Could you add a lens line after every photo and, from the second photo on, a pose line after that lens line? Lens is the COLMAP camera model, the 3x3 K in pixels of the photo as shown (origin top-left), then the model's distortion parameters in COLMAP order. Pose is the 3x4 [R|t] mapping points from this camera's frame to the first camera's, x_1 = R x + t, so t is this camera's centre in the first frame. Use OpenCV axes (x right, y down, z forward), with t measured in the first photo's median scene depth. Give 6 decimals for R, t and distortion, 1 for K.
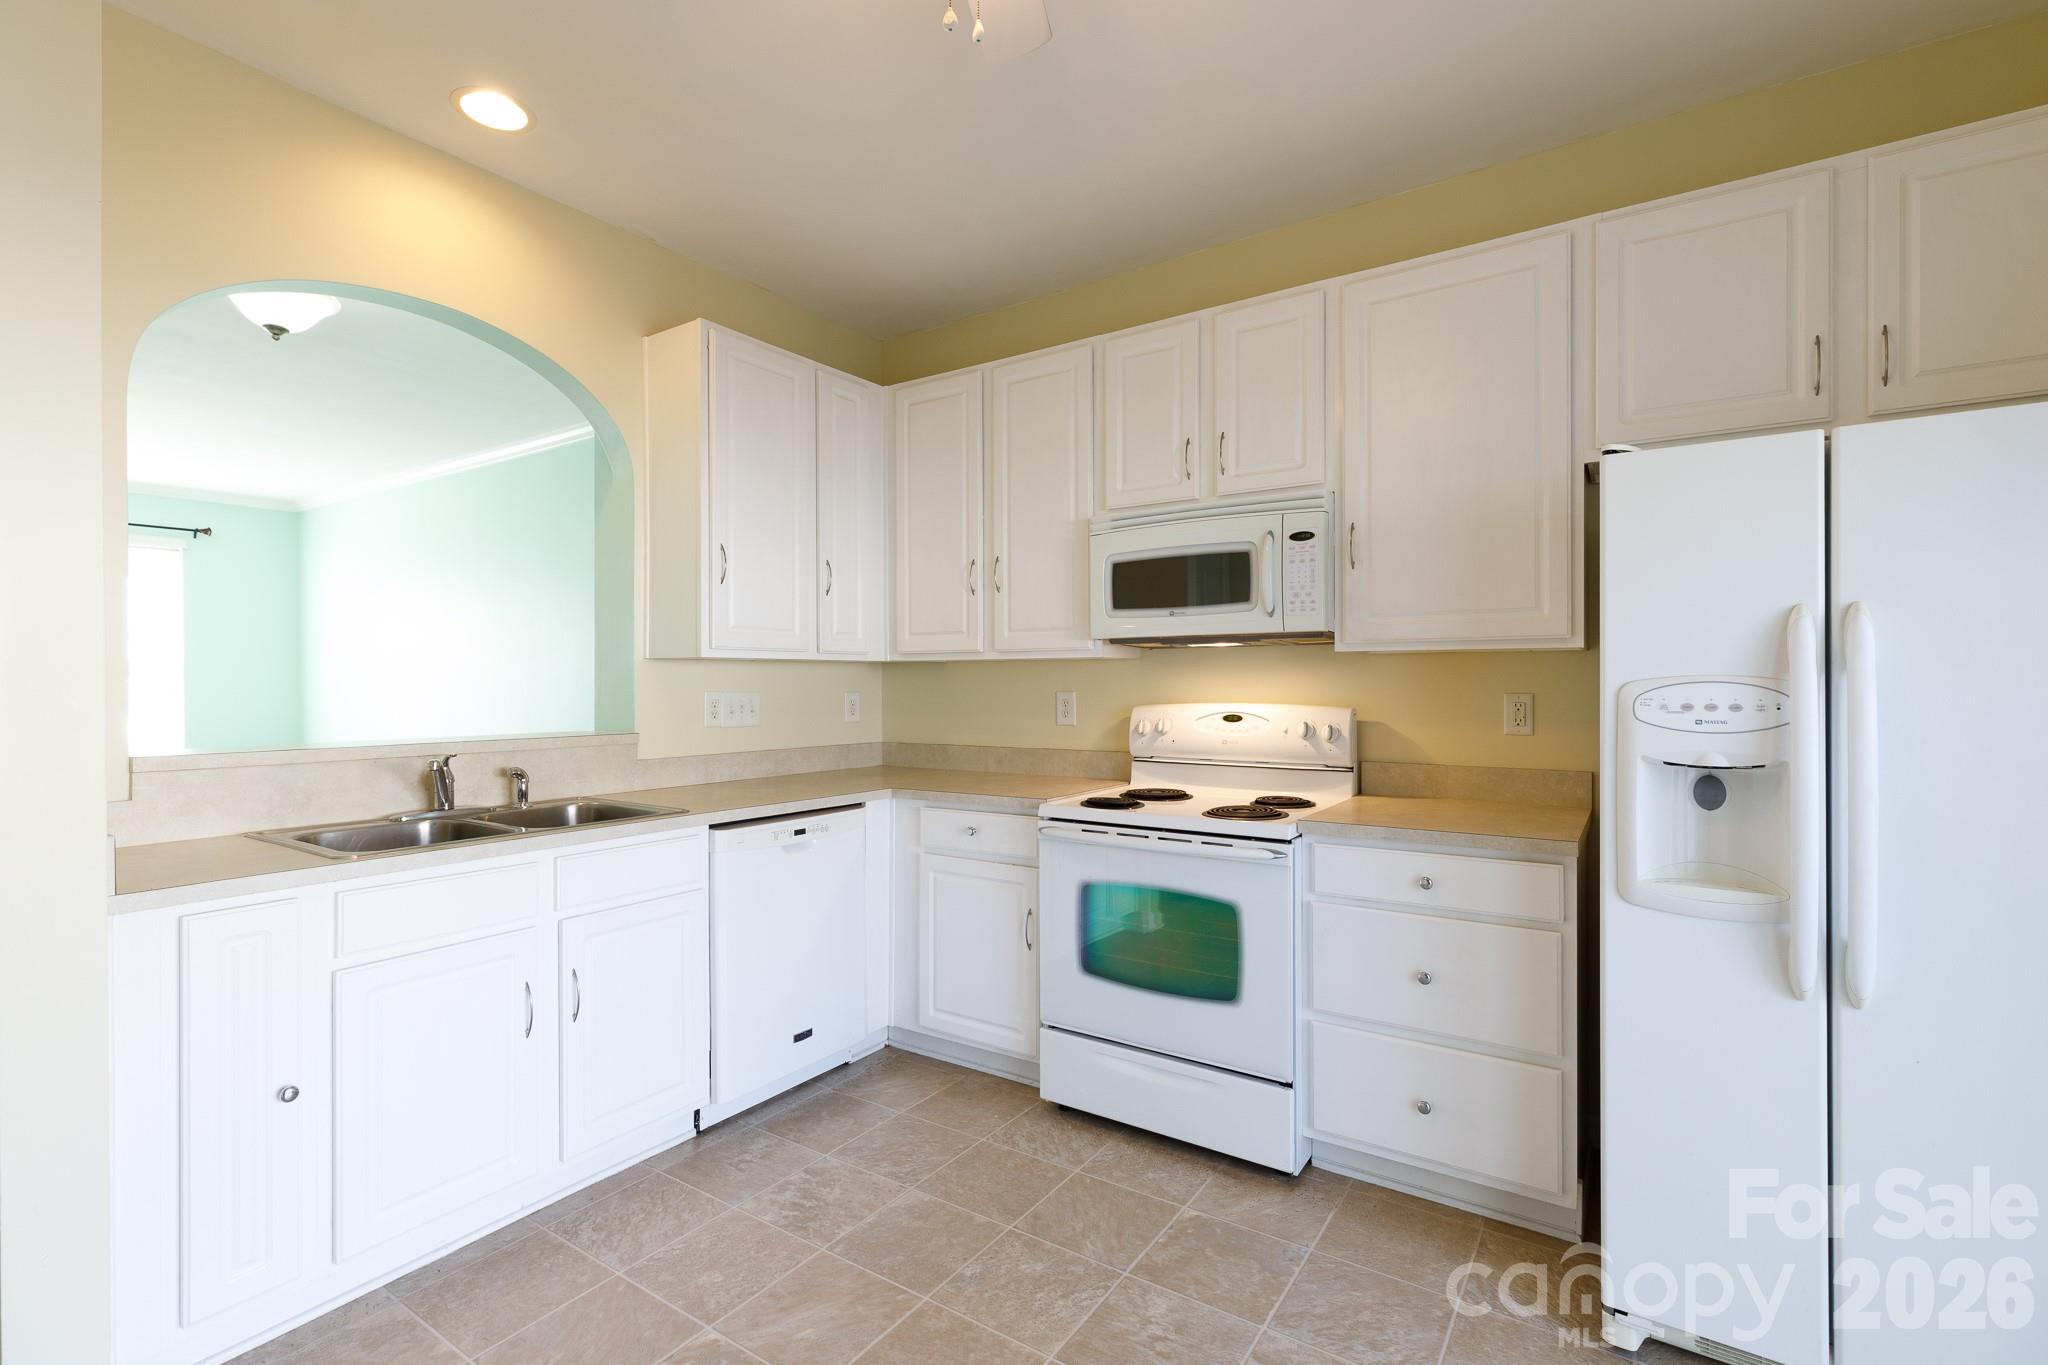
lens RADIAL K [[930.5, 0, 1027.7], [0, 930.5, 682.8], [0, 0, 1]] dist [0.018624, -0.000227]
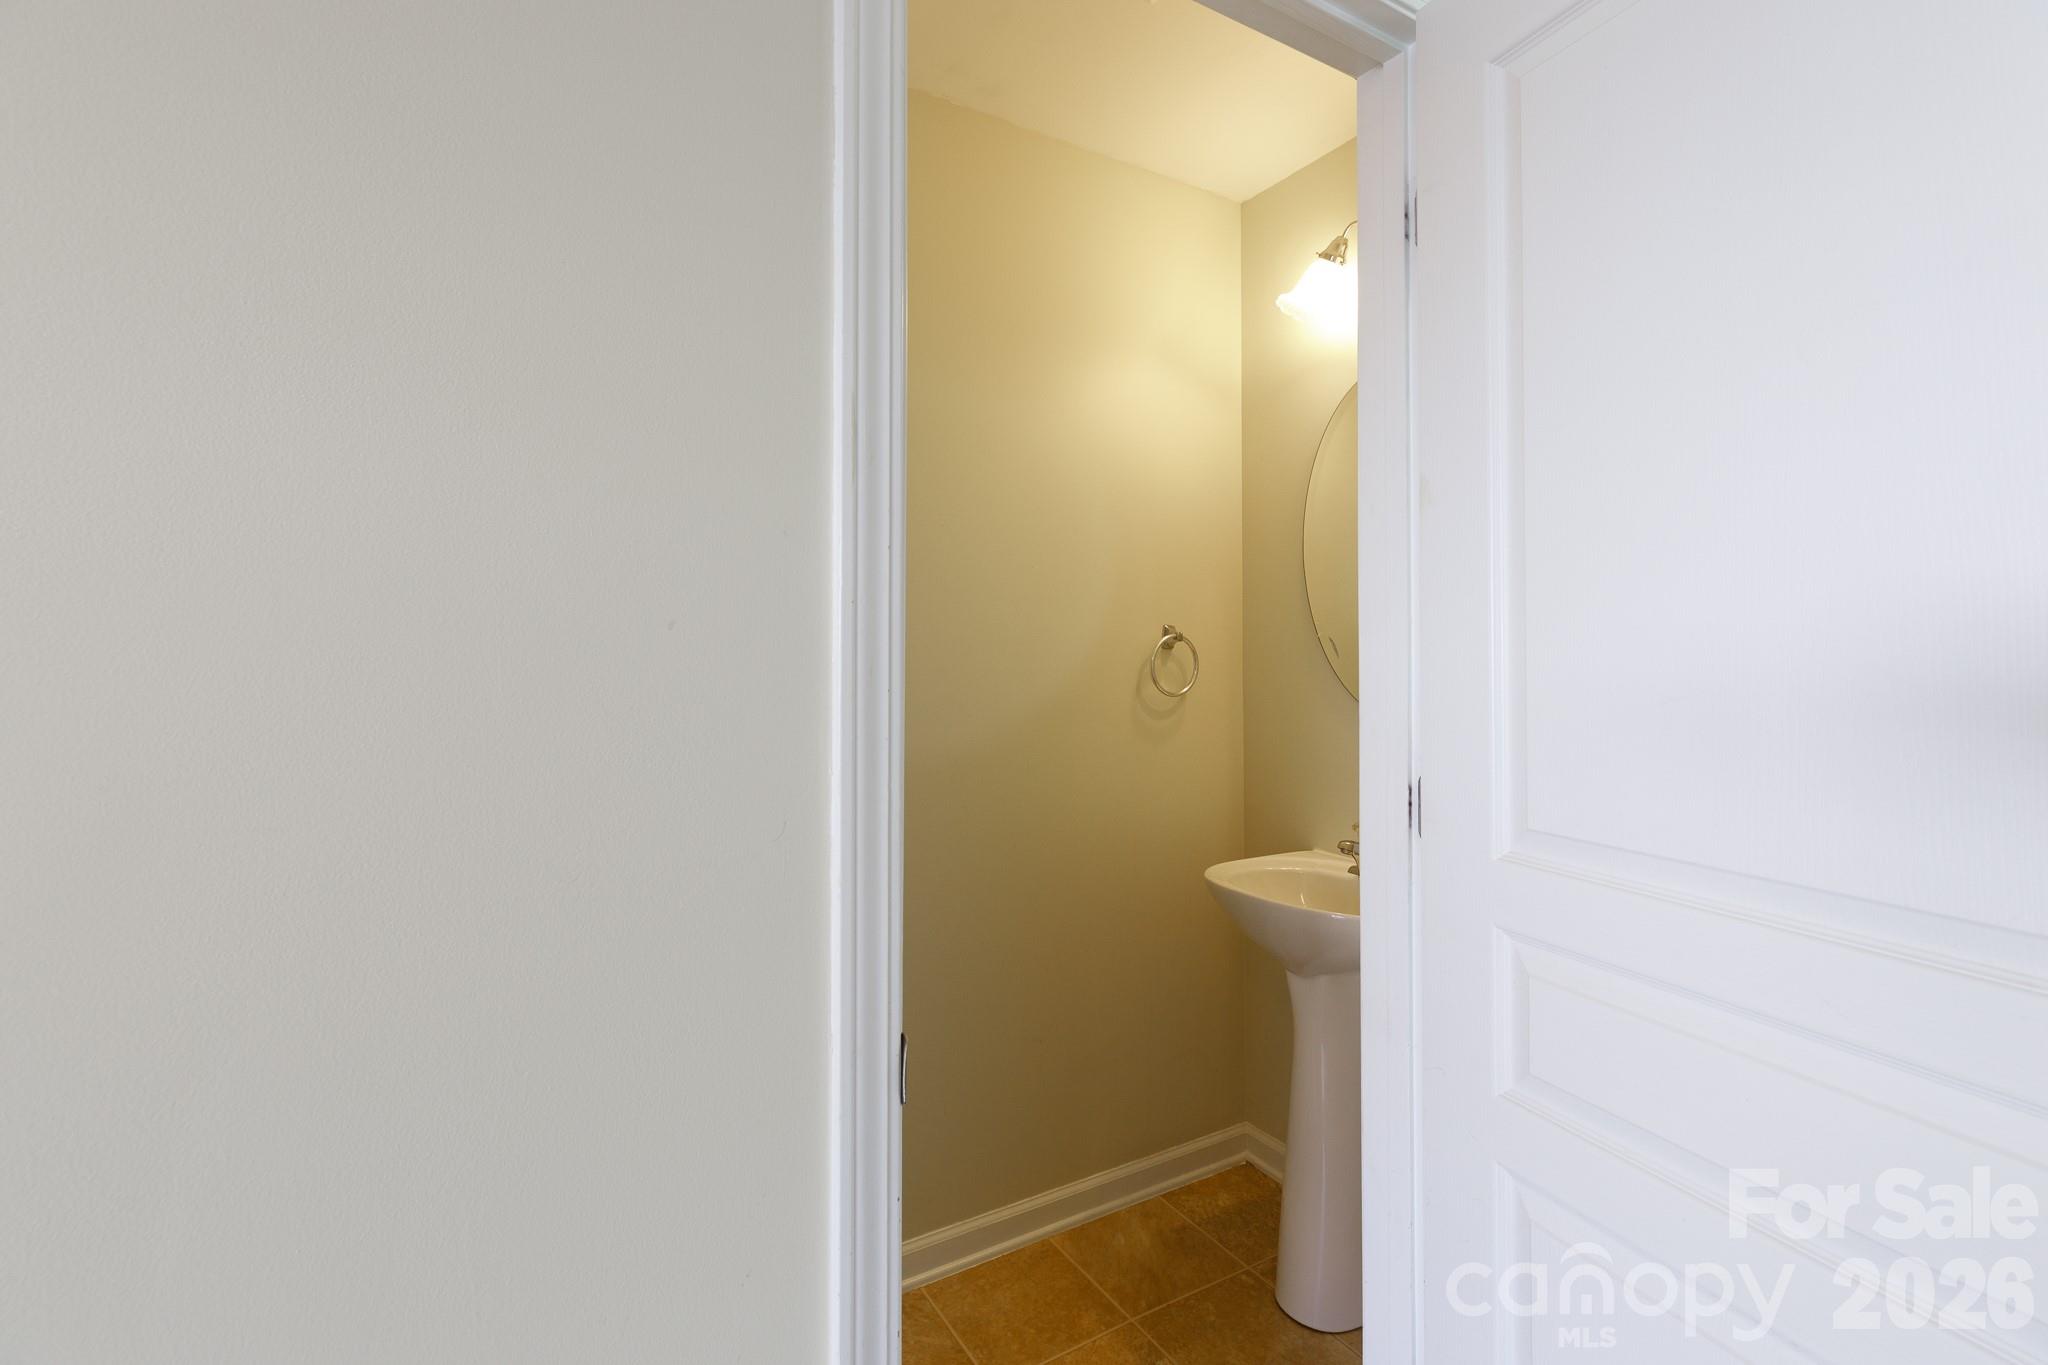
lens RADIAL K [[930.5, 0, 1029.6], [0, 930.5, 676.1], [0, 0, 1]] dist [0.018624, -0.000227]
pose [[-0.412370, 0.007199, -0.910988, 0.380431], [0.002170, 0.999974, 0.006920, 0.010047], [0.911014, 0.000877, -0.412374, 0.639729]]
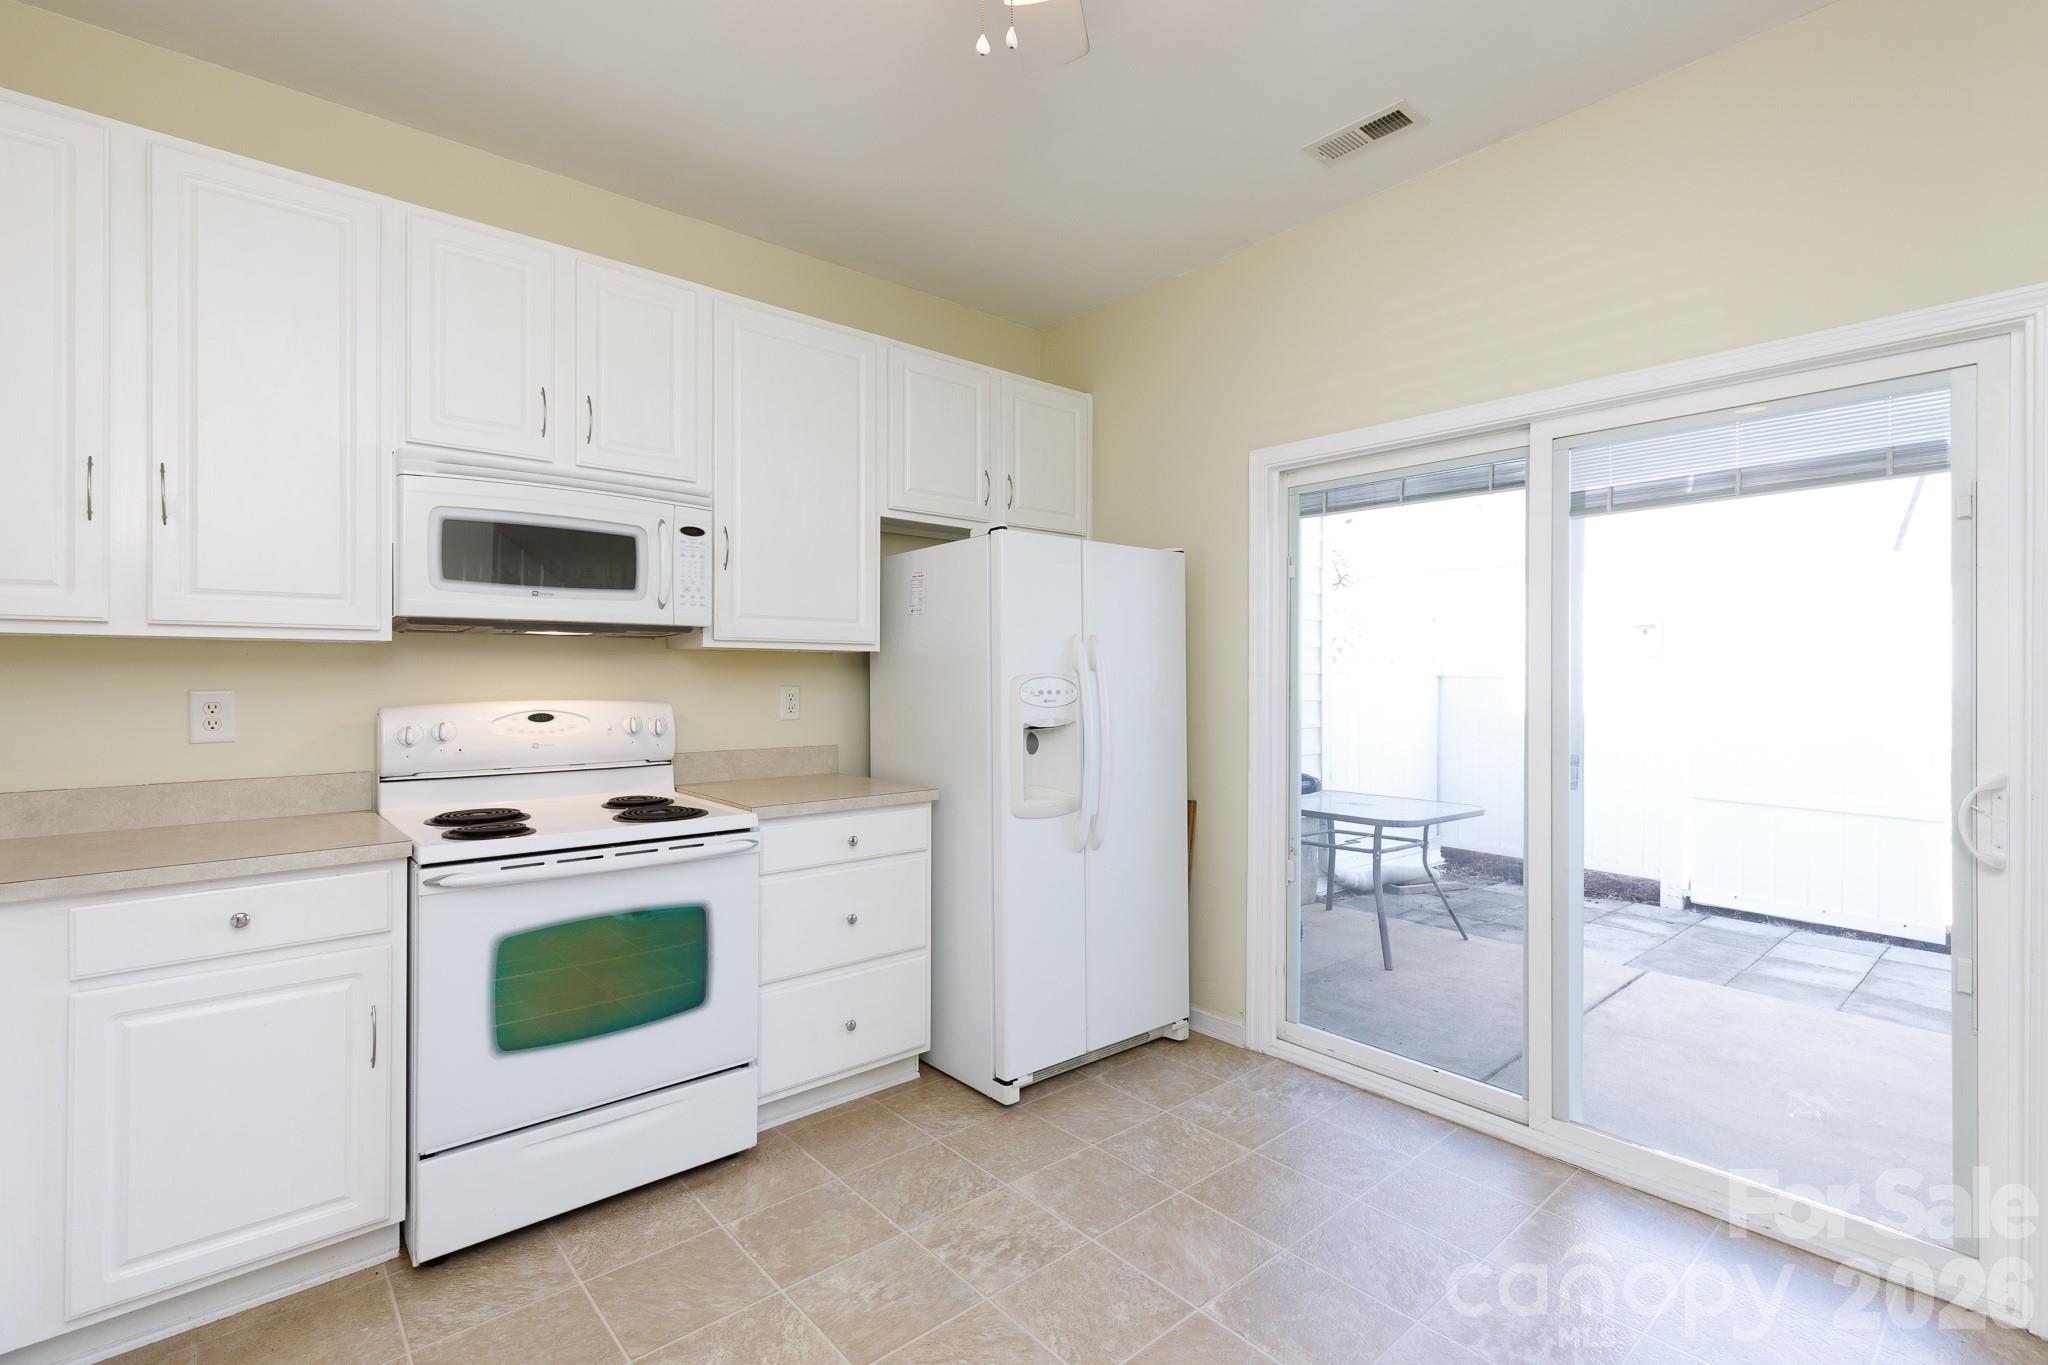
lens RADIAL K [[930.5, 0, 1022.1], [0, 930.5, 678.5], [0, 0, 1]] dist [0.018624, -0.000227]
pose [[0.269526, 0.000808, 0.962993, -0.652018], [-0.001029, 0.999999, -0.000551, 0.001938], [-0.962992, -0.000843, 0.269527, 0.433998]]
